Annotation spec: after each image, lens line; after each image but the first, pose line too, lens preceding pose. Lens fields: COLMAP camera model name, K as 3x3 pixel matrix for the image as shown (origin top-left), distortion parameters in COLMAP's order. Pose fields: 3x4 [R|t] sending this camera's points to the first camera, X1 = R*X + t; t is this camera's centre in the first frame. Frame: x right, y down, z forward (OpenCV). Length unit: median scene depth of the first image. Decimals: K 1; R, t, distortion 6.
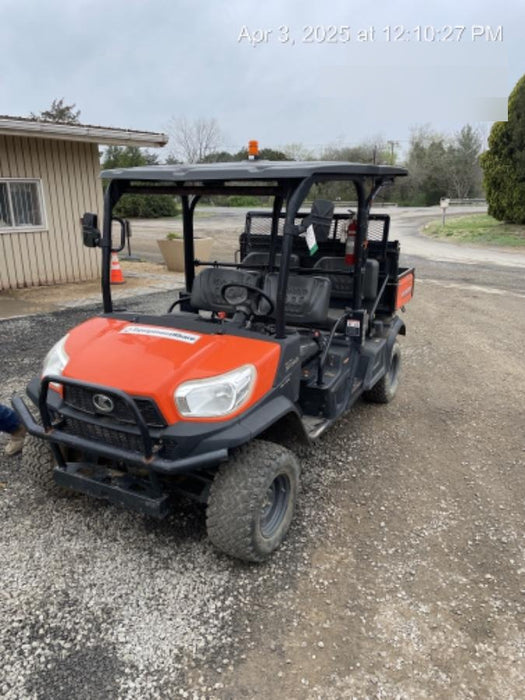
lens RADIAL K [[485.4, 0, 263.4], [0, 485.4, 345.7], [0, 0, 1]] dist [0.021324, -0.006756]
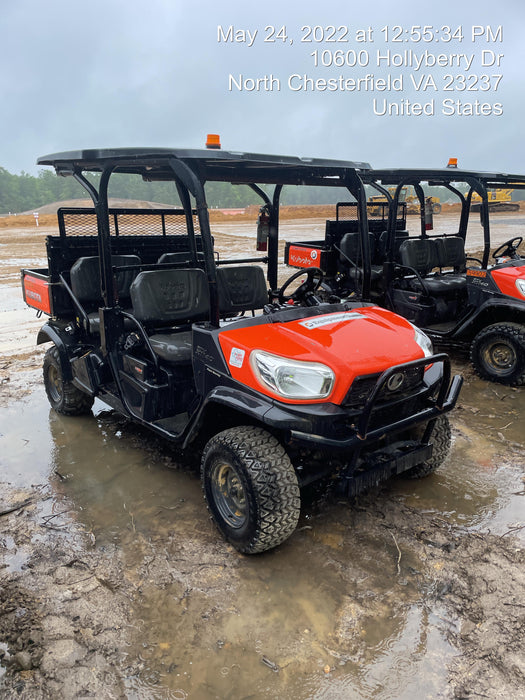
lens RADIAL K [[509.3, 0, 263.7], [0, 509.3, 345.9], [0, 0, 1]] dist [0.057047, -0.014447]
pose [[0.471470, -0.243171, 0.847694, -1.266506], [0.260720, 0.956699, 0.129433, -0.156015], [-0.842461, 0.159987, 0.514454, 0.614554]]
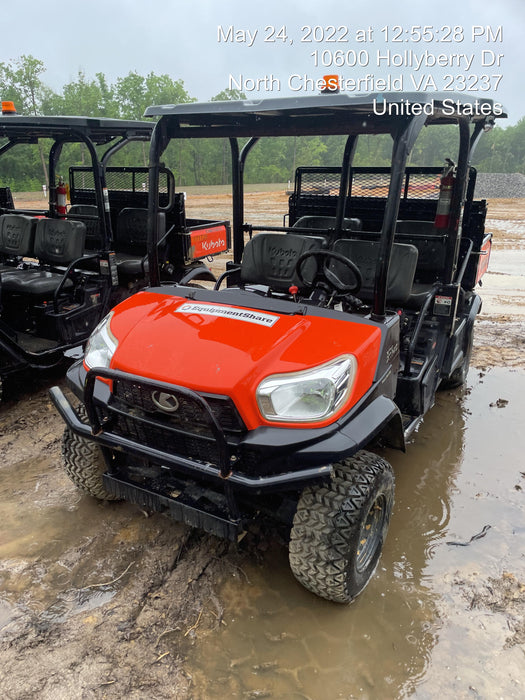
lens RADIAL K [[509.3, 0, 261.9], [0, 509.3, 354.9], [0, 0, 1]] dist [0.057047, -0.014447]
pose [[0.998845, 0.010678, -0.046844, -0.121401], [-0.007475, 0.997656, 0.068016, -0.015209], [0.047461, -0.067587, 0.996584, 0.158110]]
